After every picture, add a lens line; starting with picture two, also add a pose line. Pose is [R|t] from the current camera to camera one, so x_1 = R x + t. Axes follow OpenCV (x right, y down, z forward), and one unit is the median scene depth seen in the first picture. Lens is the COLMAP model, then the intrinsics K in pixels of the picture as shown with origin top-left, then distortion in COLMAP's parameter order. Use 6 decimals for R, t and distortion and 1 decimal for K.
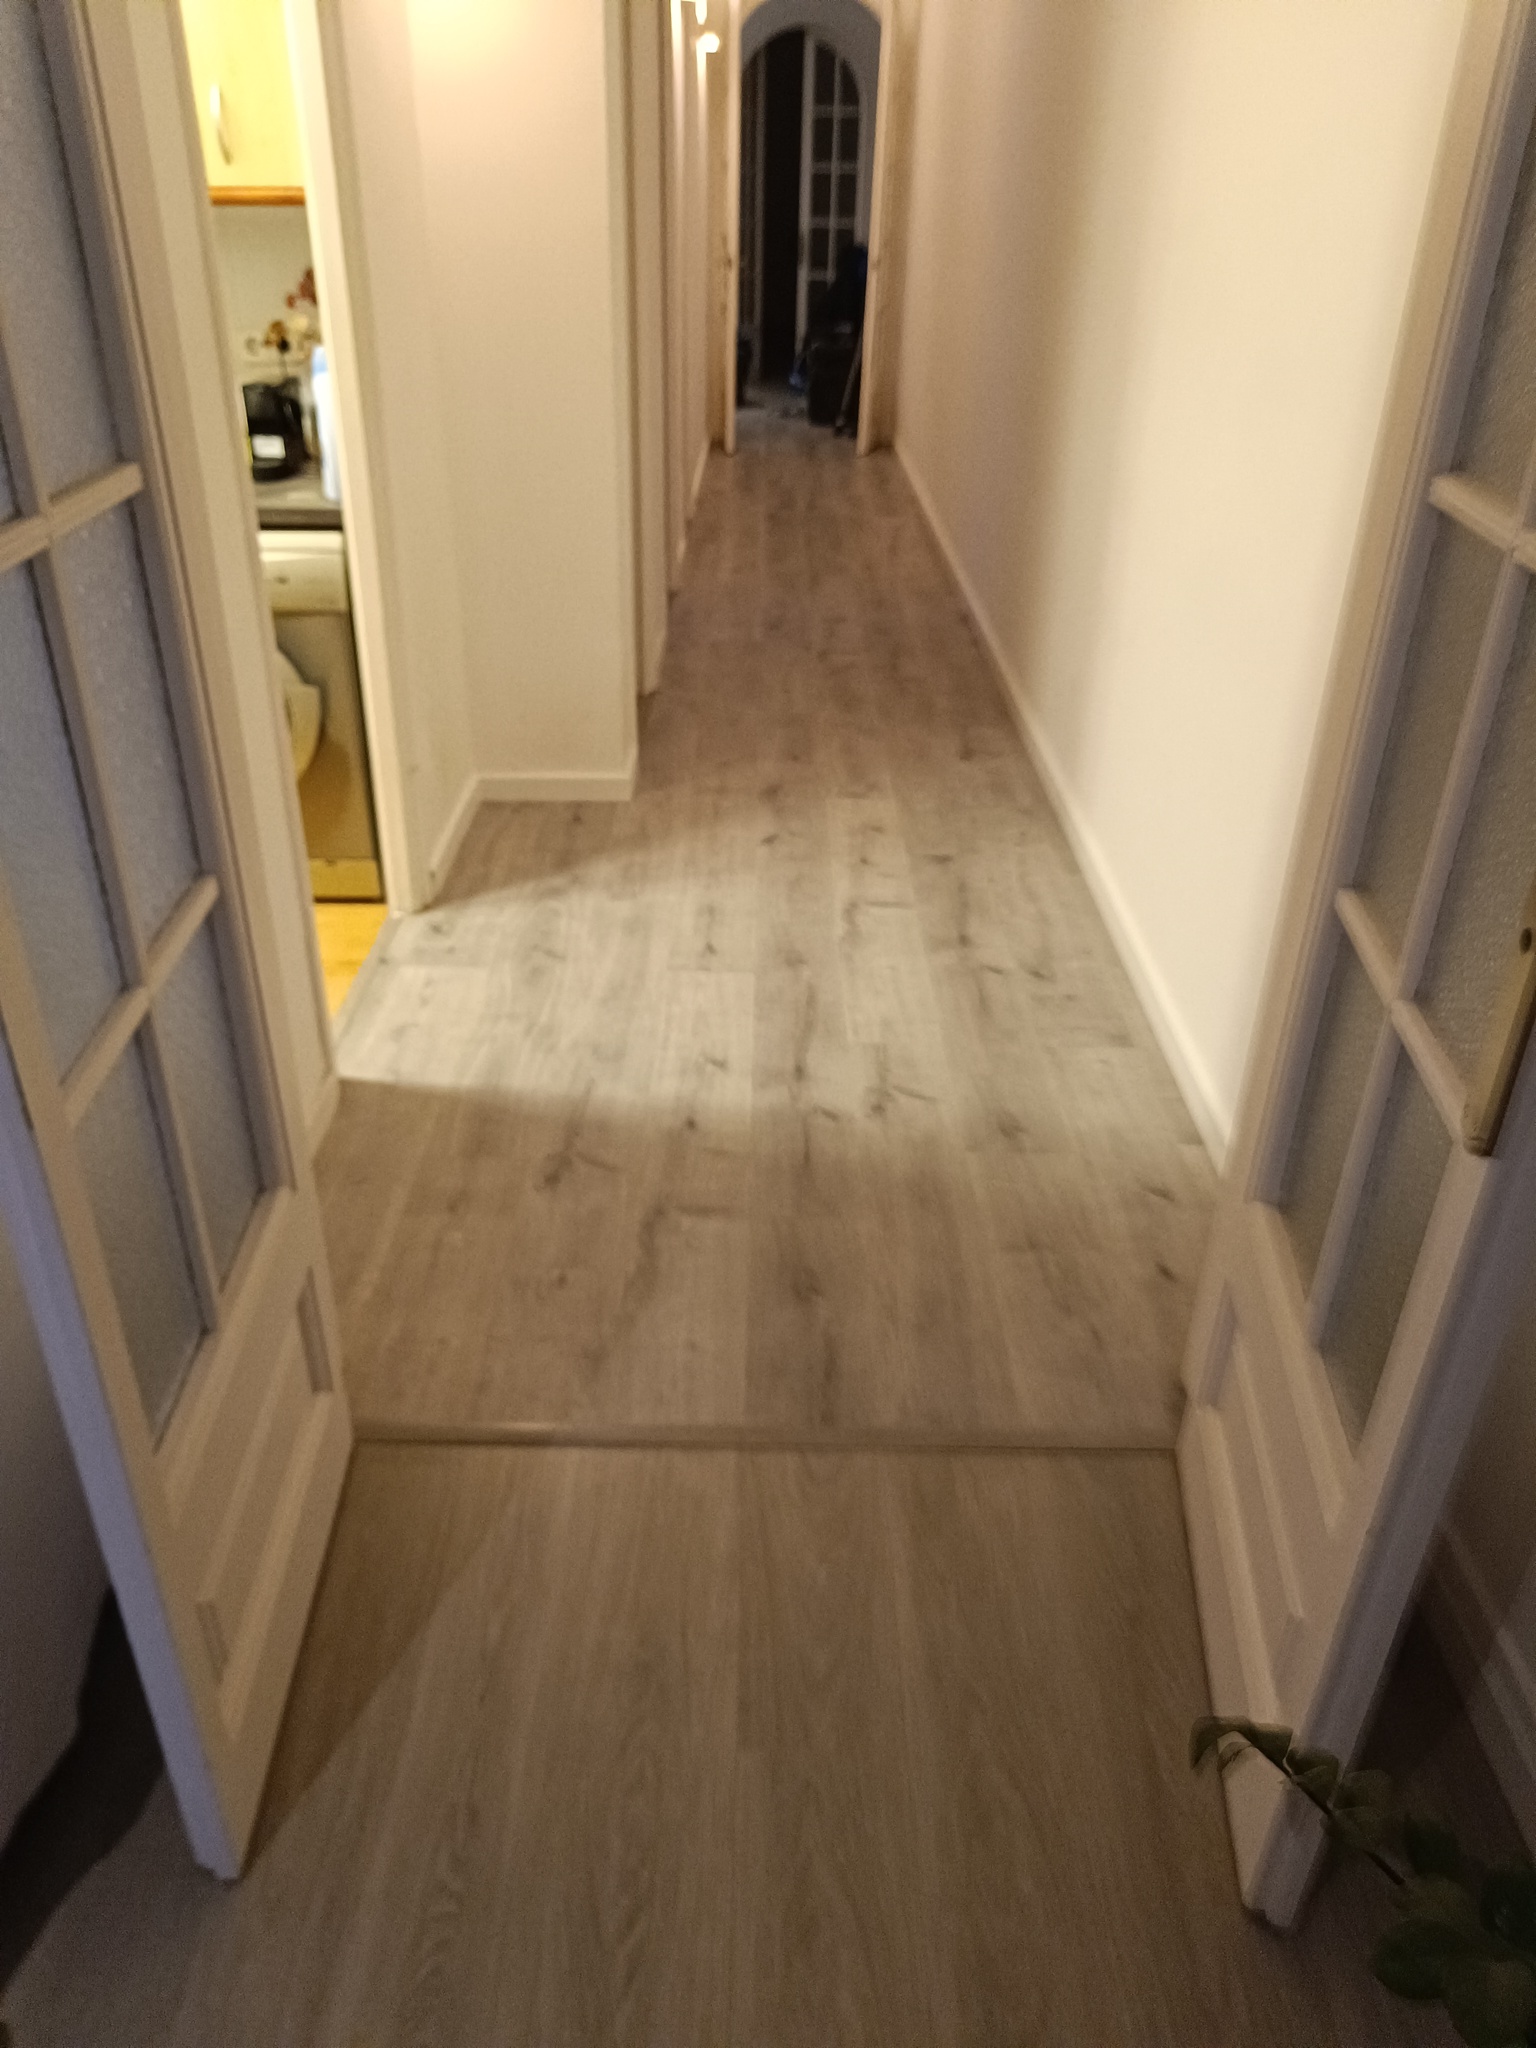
lens RADIAL K [[1448.7, 0, 726.0], [0, 1448.7, 1016.5], [0, 0, 1]] dist [0.044942, -0.132462]
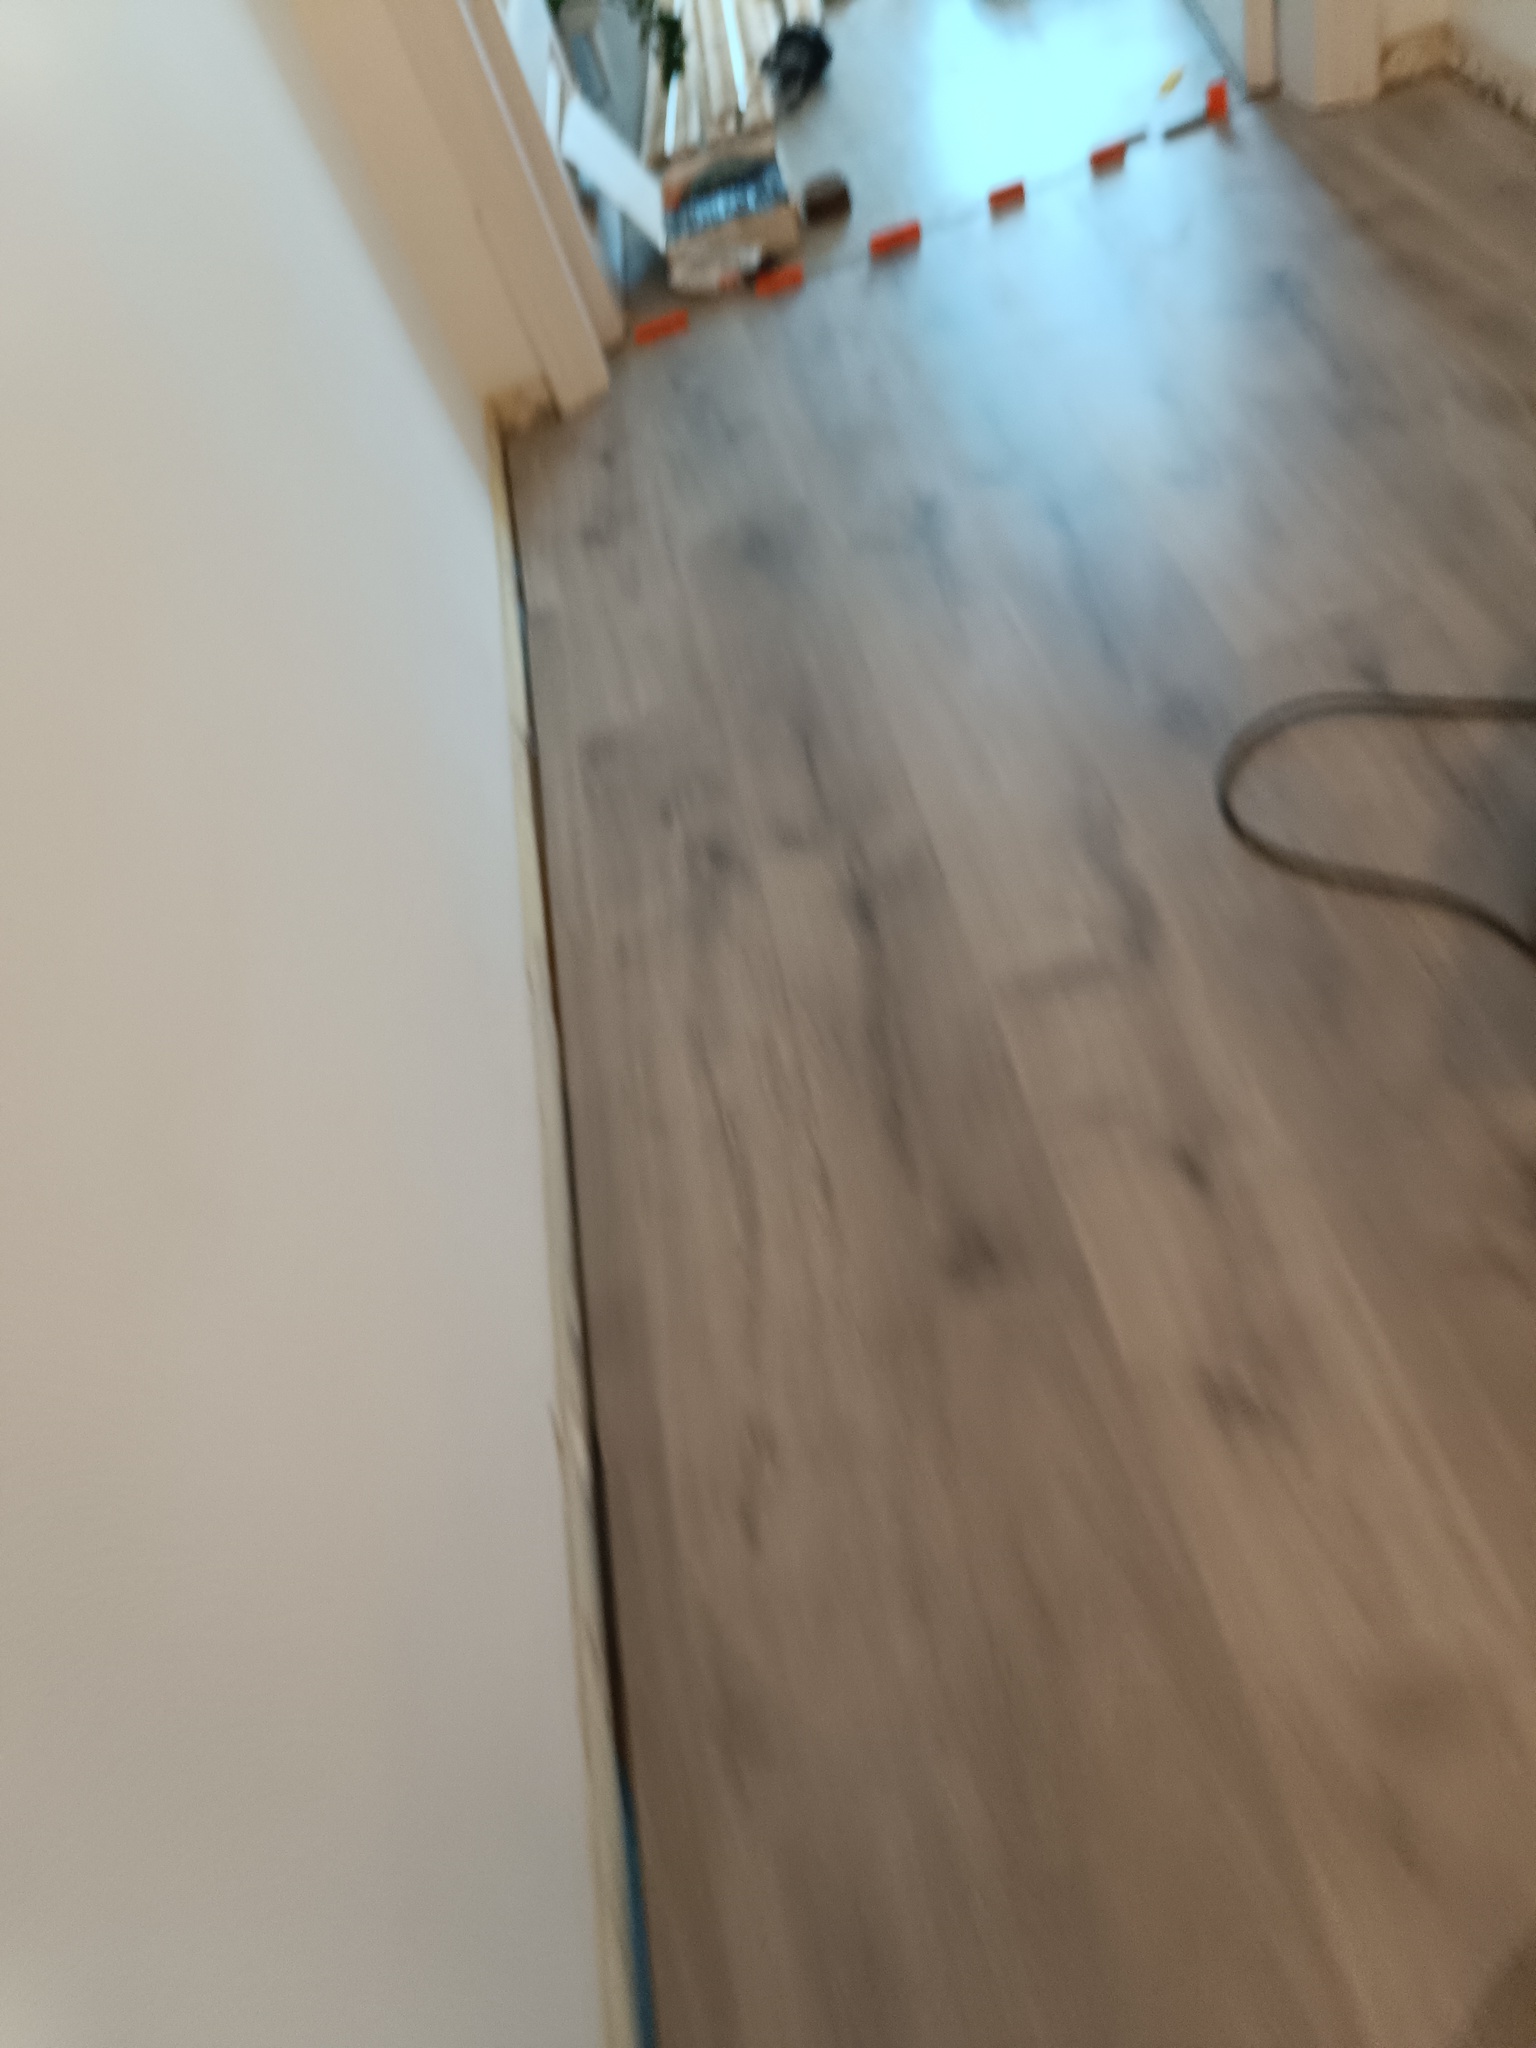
lens RADIAL K [[1447.9, 0, 768.0], [0, 1447.9, 1024.0], [0, 0, 1]] dist [0.000729, -0.004896]
pose [[-0.935100, 0.339163, 0.102744, 0.175108], [0.169863, 0.174511, 0.969893, -0.558595], [0.311022, 0.924399, -0.220796, 1.253983]]
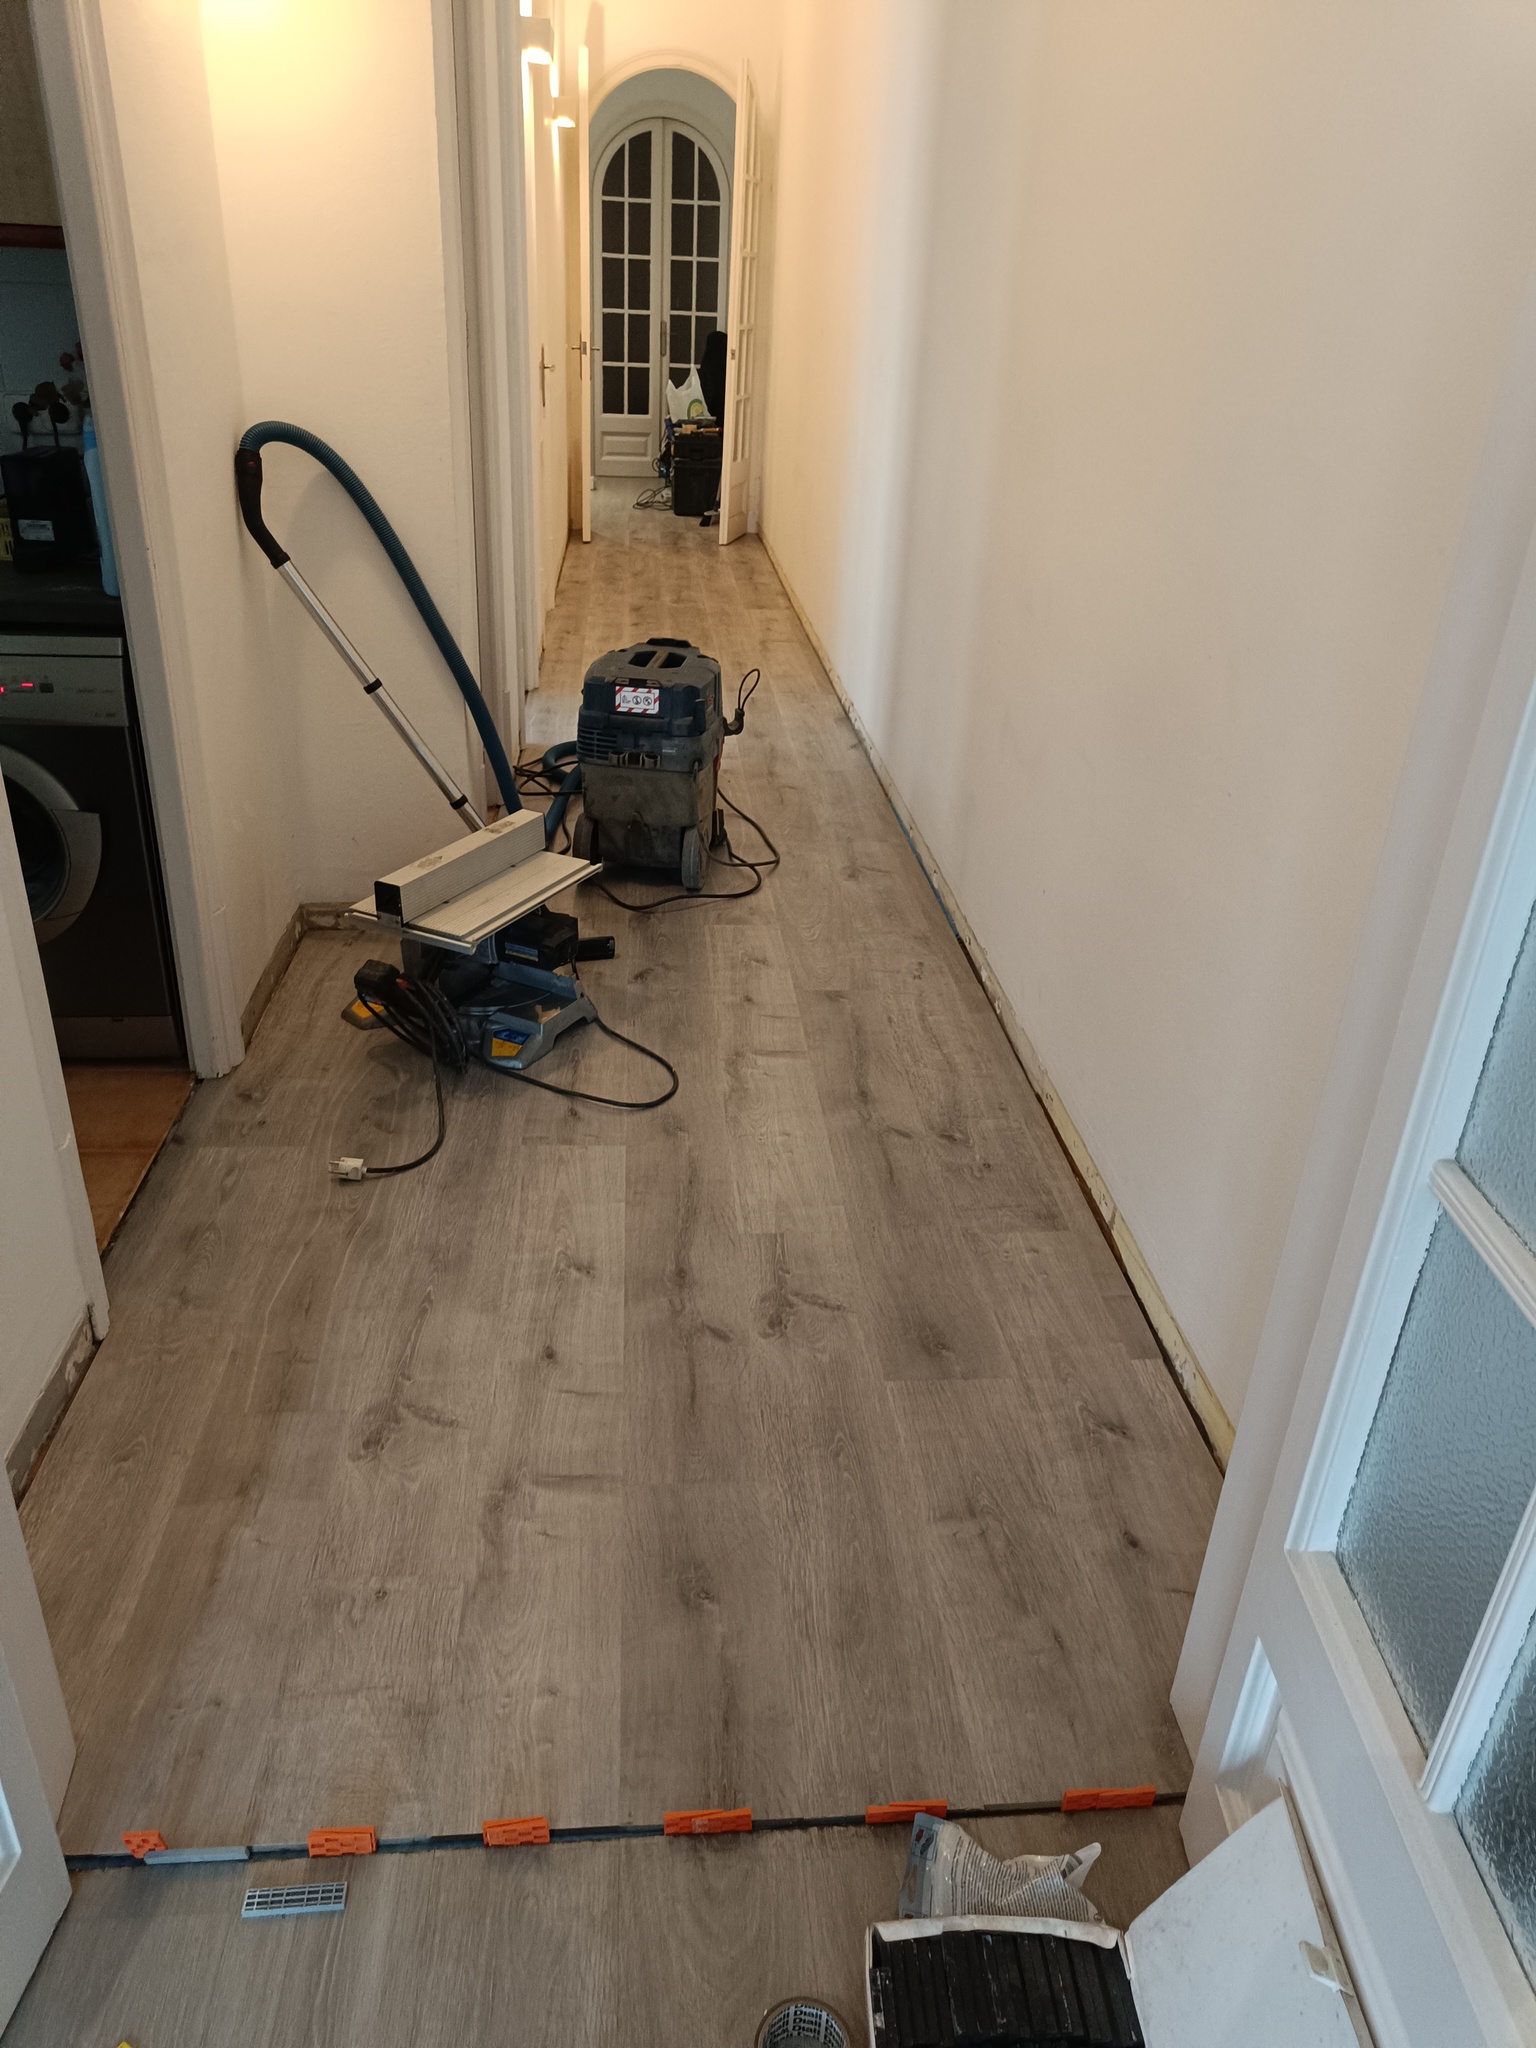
lens RADIAL K [[1447.9, 0, 768.0], [0, 1447.9, 1024.0], [0, 0, 1]] dist [0.000729, -0.004896]
pose [[0.993293, -0.019558, 0.113962, 0.007678], [0.024998, 0.998605, -0.046500, -0.063144], [-0.112893, 0.049037, 0.992396, 0.148440]]
